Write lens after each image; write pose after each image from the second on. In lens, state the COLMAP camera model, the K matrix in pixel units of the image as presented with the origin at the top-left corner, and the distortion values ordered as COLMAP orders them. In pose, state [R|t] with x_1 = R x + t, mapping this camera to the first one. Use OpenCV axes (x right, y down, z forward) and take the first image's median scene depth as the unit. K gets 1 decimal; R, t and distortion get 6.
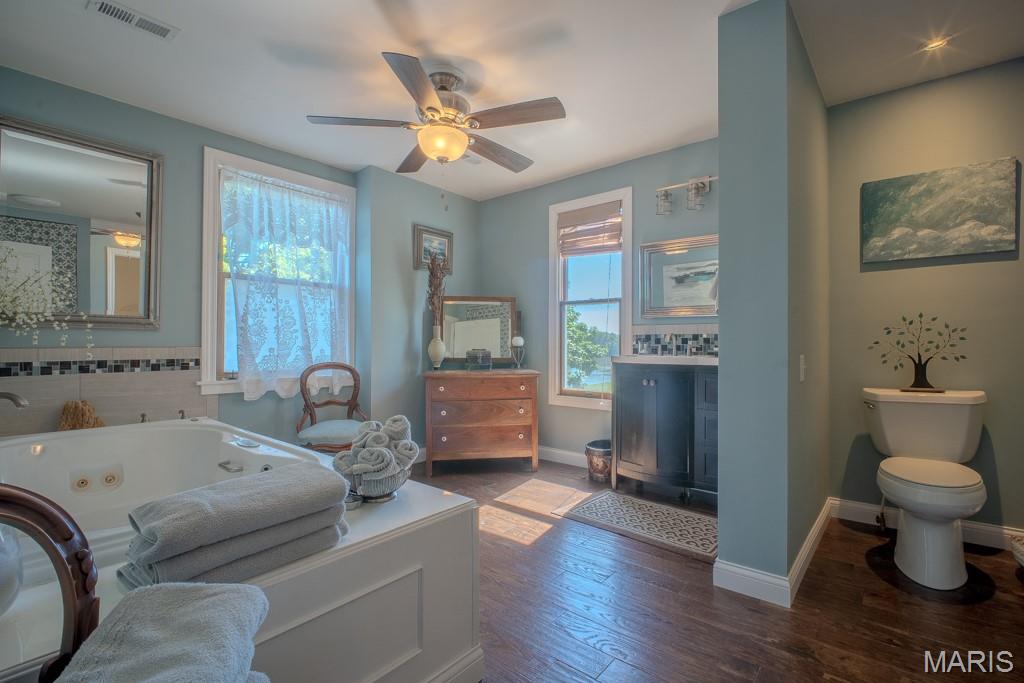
lens RADIAL K [[471.3, 0, 512.0], [0, 471.3, 341.5], [0, 0, 1]] dist [-0.004112, -0.000737]
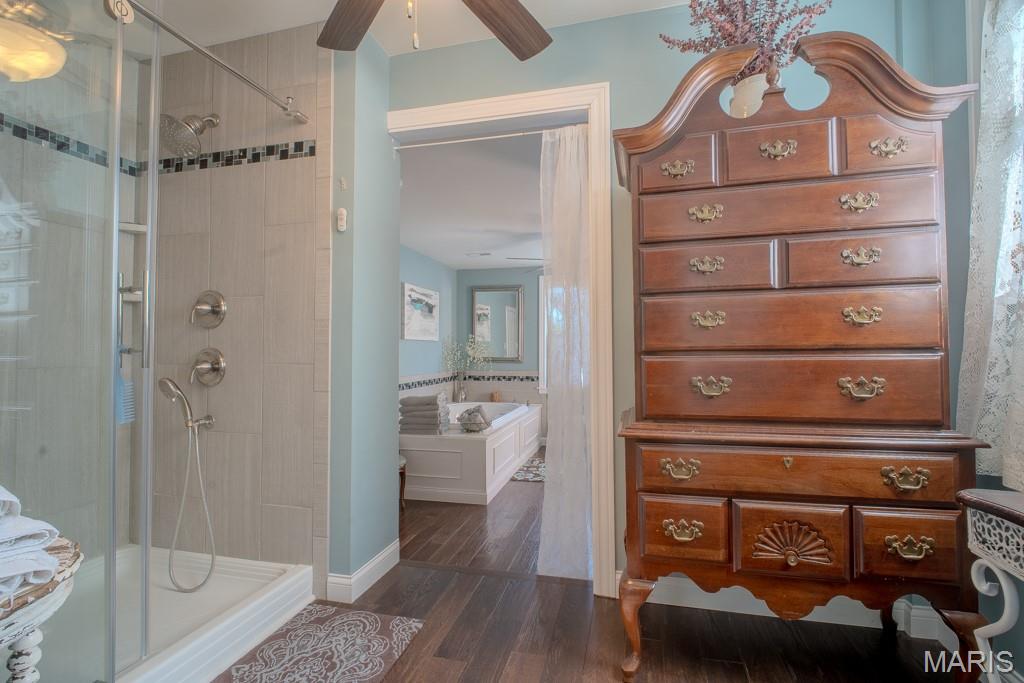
lens RADIAL K [[481.6, 0, 512.0], [0, 481.6, 341.5], [0, 0, 1]] dist [0.102888, -0.000190]
pose [[0.440794, -0.024030, -0.897287, 1.227730], [0.001596, 0.999661, -0.025988, -0.064126], [0.897607, 0.010024, 0.440683, -0.059746]]
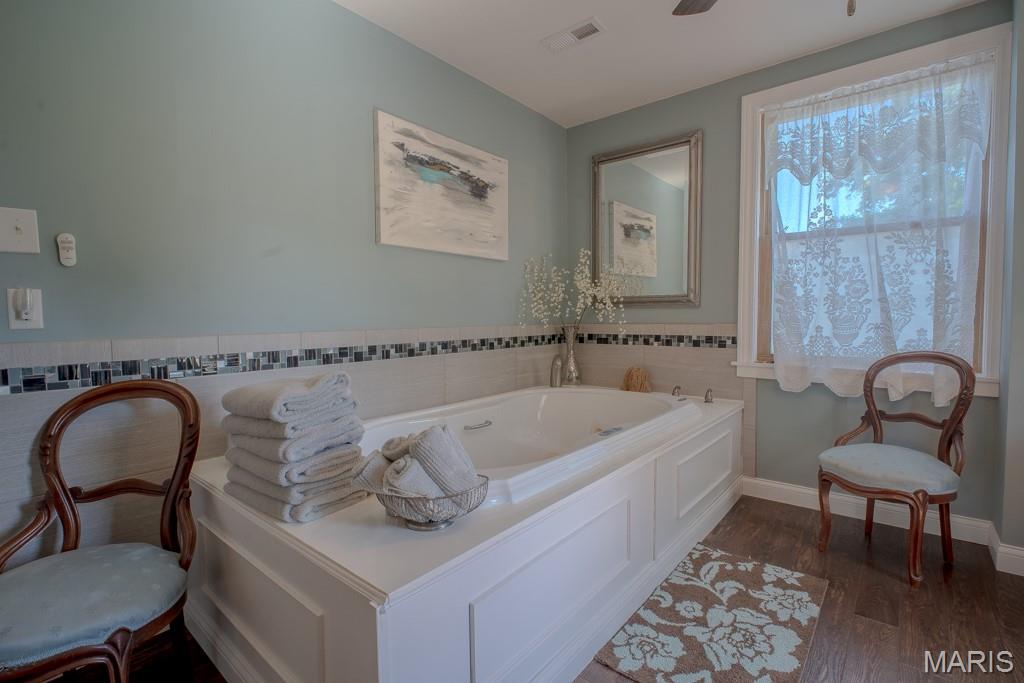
lens RADIAL K [[471.3, 0, 512.0], [0, 471.3, 341.5], [0, 0, 1]] dist [-0.004112, -0.000737]
pose [[0.006775, 0.042233, -0.999085, 0.247547], [0.003303, 0.999101, 0.042256, 0.005810], [0.999972, -0.003586, 0.006629, 0.559737]]
